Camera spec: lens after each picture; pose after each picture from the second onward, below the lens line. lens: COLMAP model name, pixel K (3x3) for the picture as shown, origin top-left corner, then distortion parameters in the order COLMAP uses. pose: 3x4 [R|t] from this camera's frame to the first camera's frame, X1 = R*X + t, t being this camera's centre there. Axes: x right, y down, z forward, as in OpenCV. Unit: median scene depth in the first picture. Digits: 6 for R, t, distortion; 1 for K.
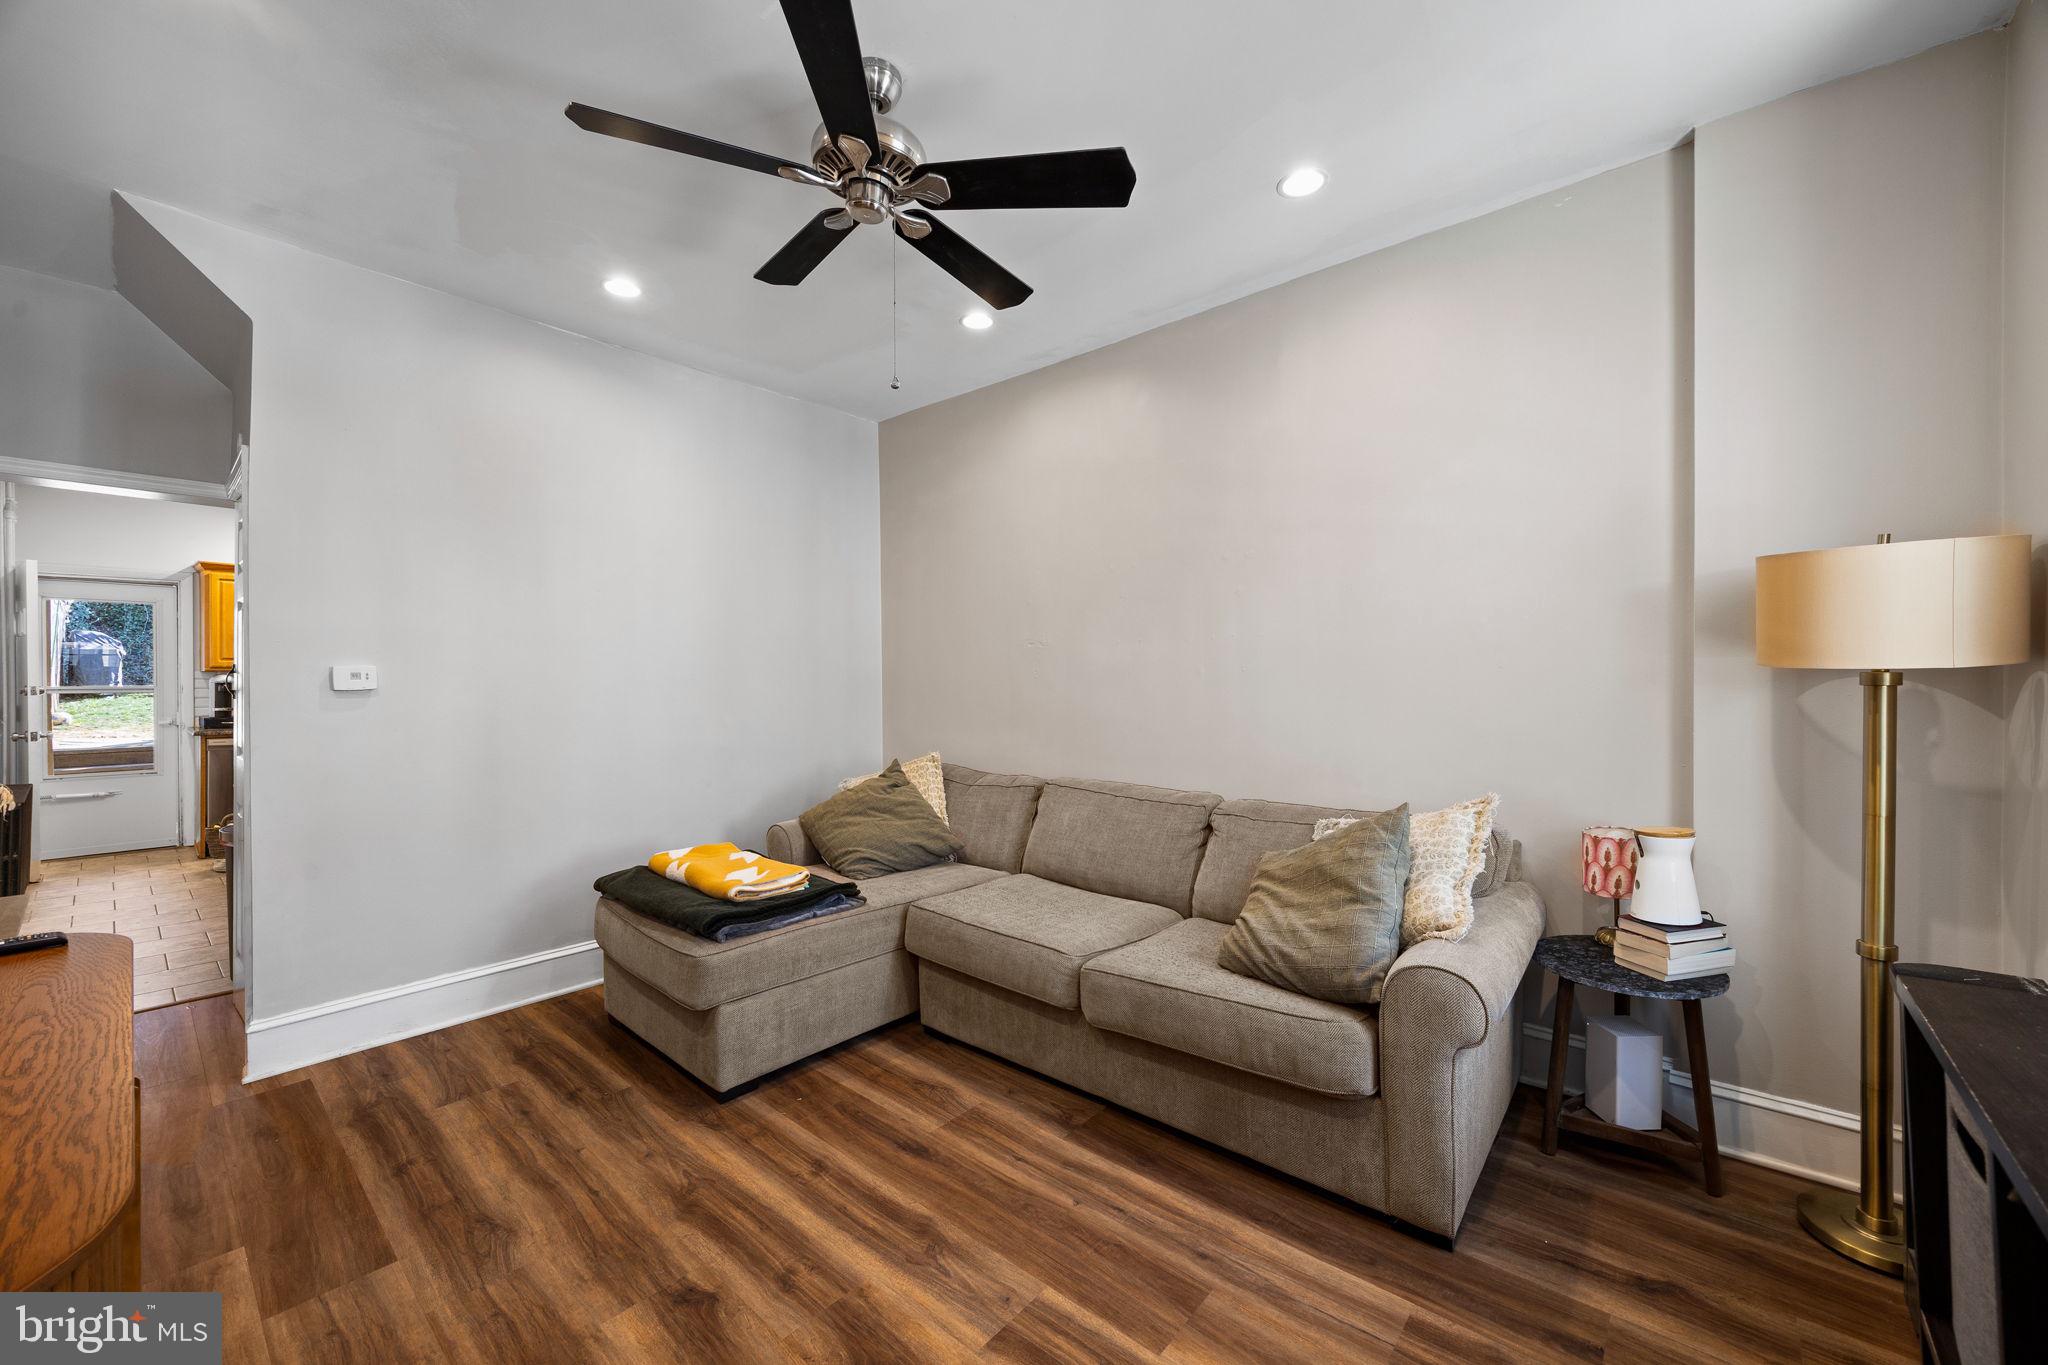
lens RADIAL K [[777.1, 0, 1017.3], [0, 777.1, 677.3], [0, 0, 1]] dist [0.001554, -0.000119]
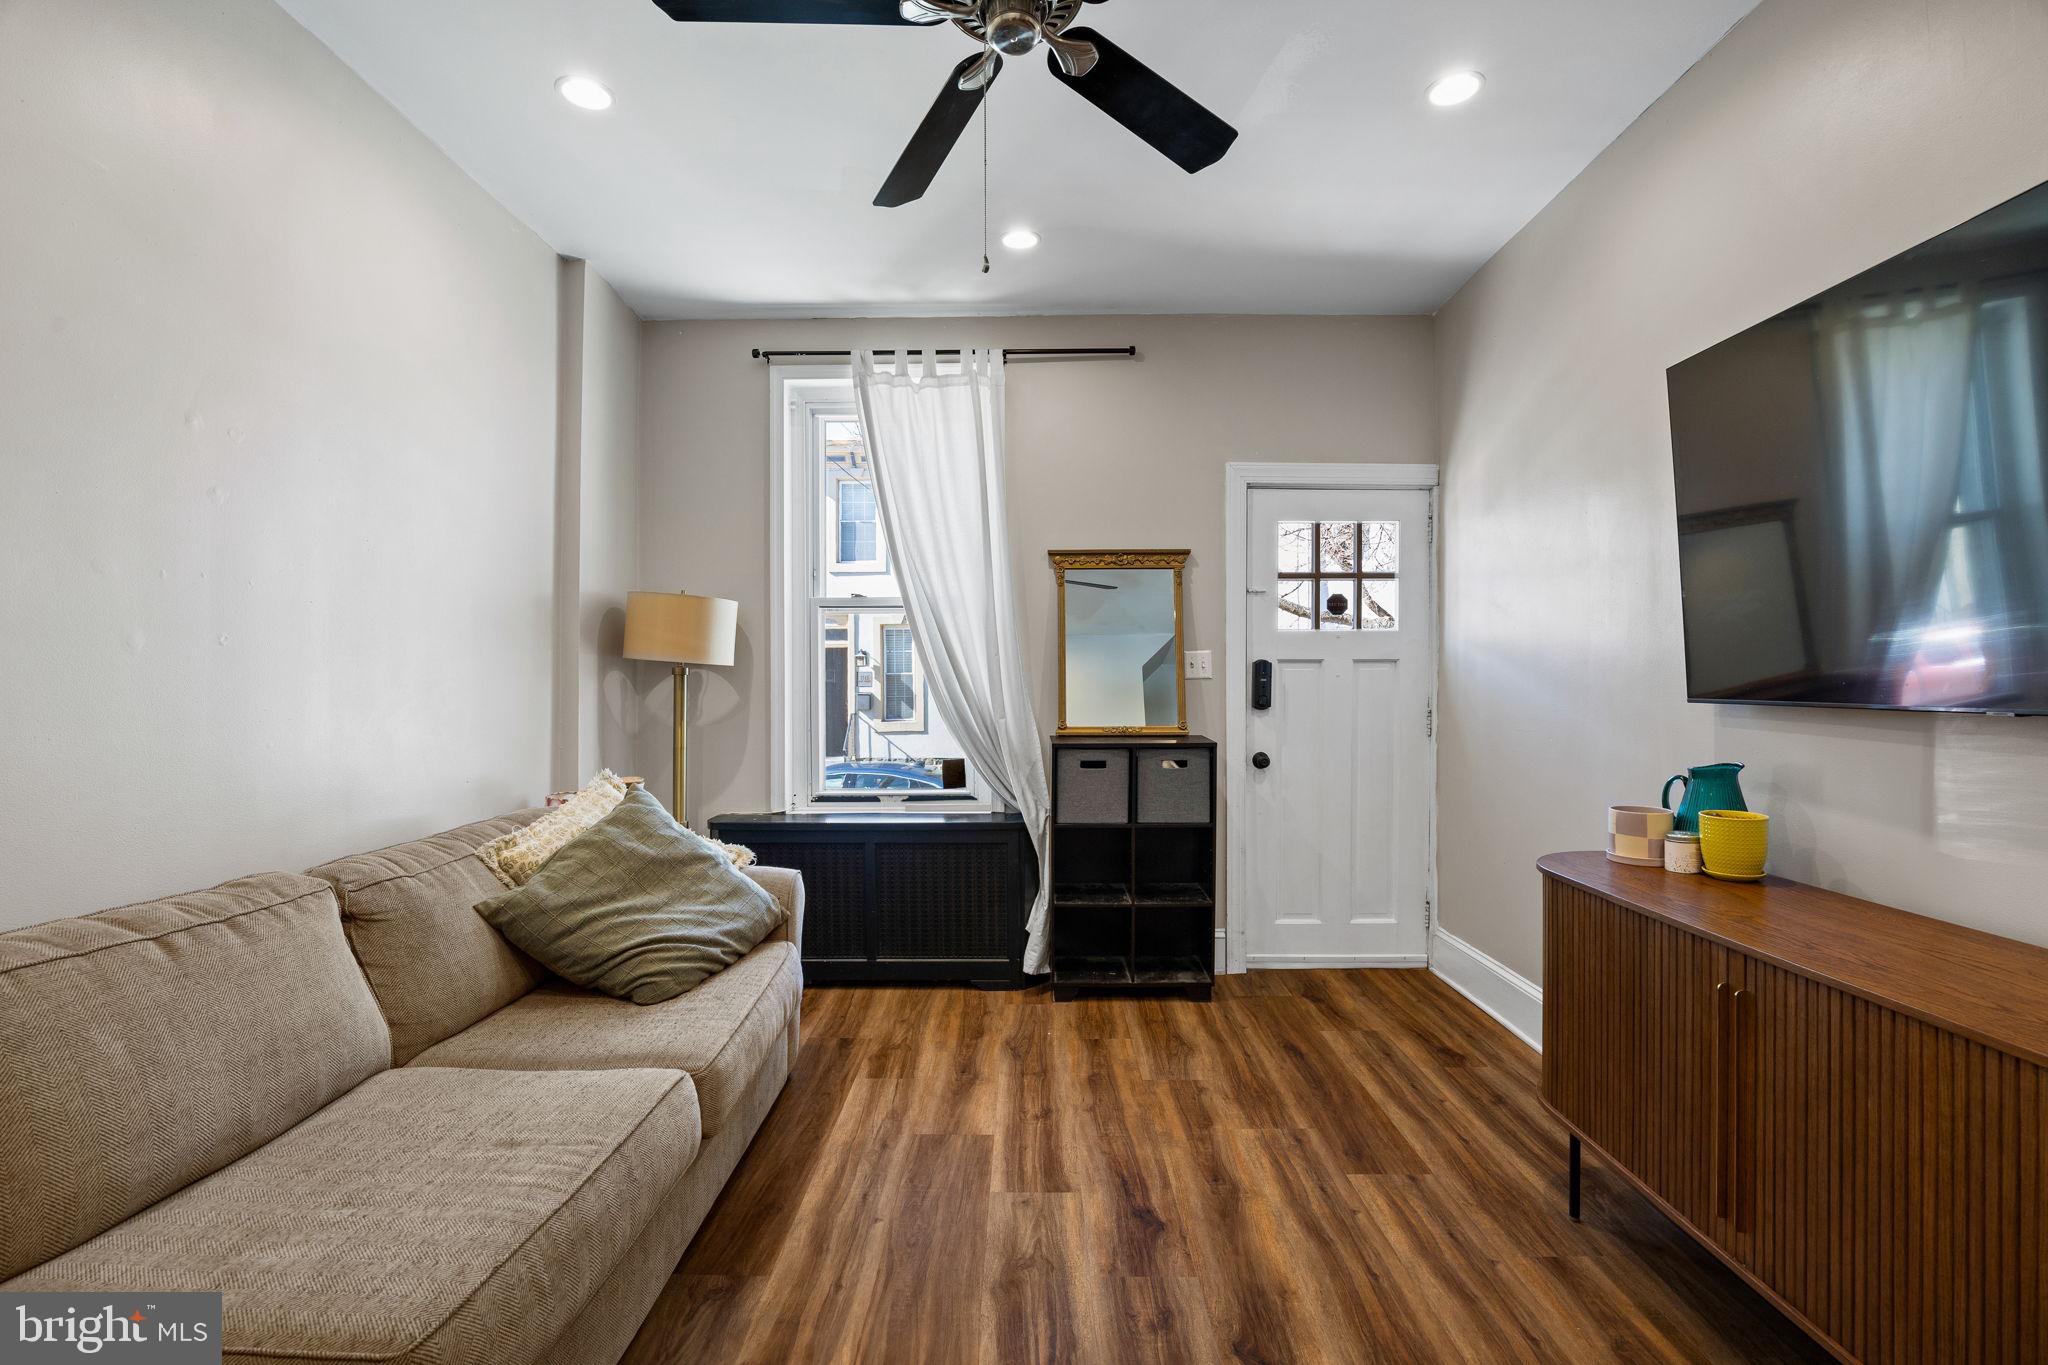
lens RADIAL K [[939.0, 0, 1021.8], [0, 939.0, 684.5], [0, 0, 1]] dist [-0.005482, -0.000105]
pose [[-0.661954, 0.005677, 0.749523, -0.829090], [0.001188, 0.999978, -0.006525, 0.042566], [-0.749544, -0.003429, -0.661946, 1.522559]]
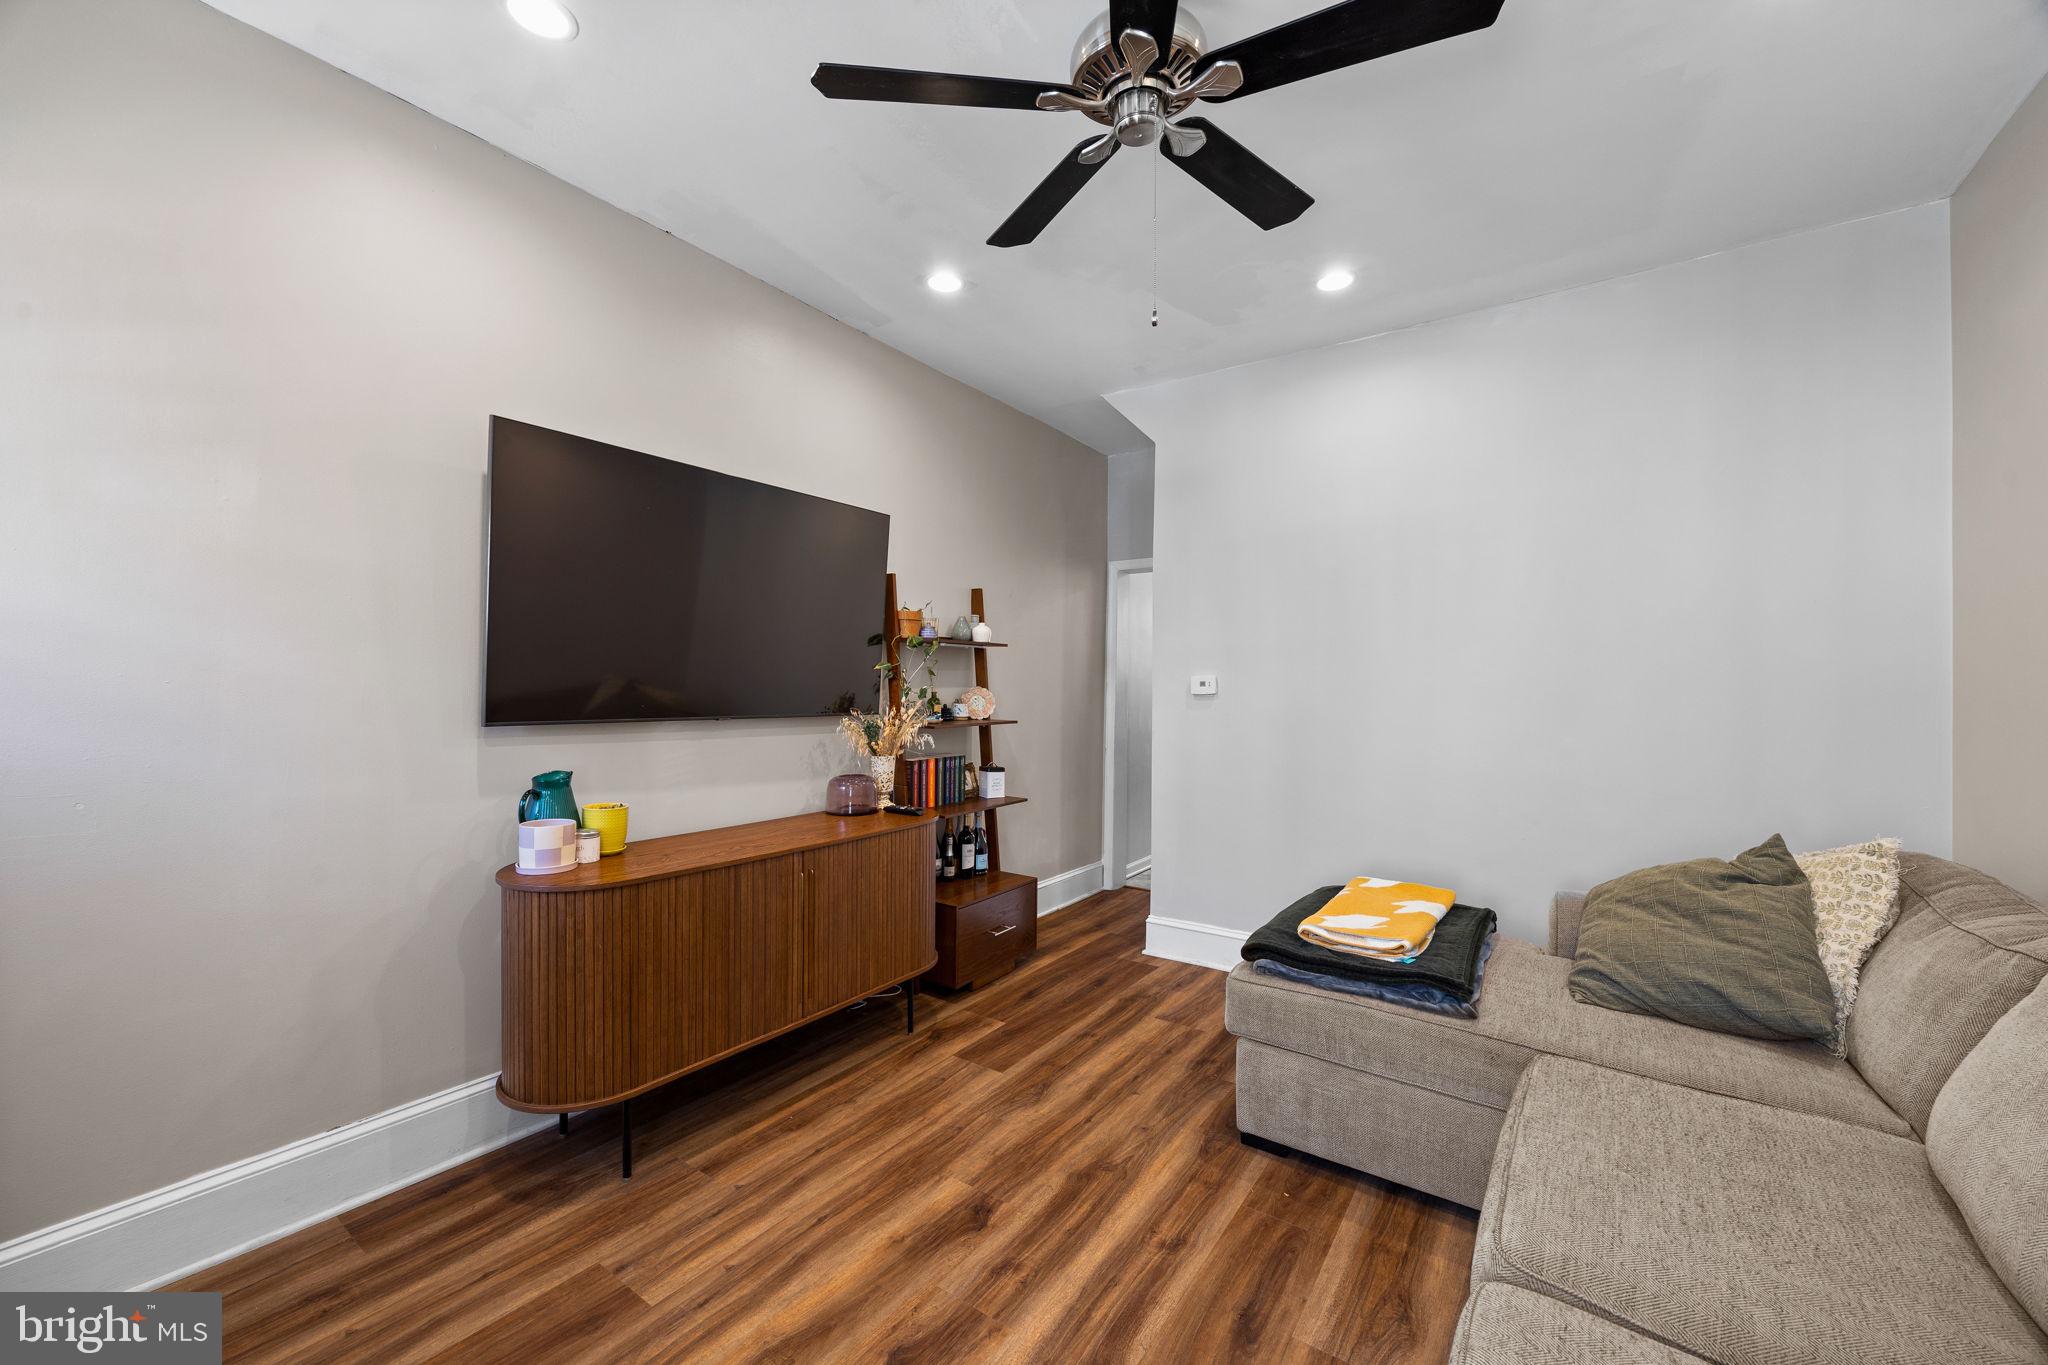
lens RADIAL K [[777.1, 0, 1022.0], [0, 777.1, 690.8], [0, 0, 1]] dist [0.001554, -0.000119]
pose [[0.125845, 0.009635, -0.992003, 0.602604], [-0.001255, 0.999954, 0.009553, -0.002850], [0.992049, 0.000042, 0.125851, 0.739180]]
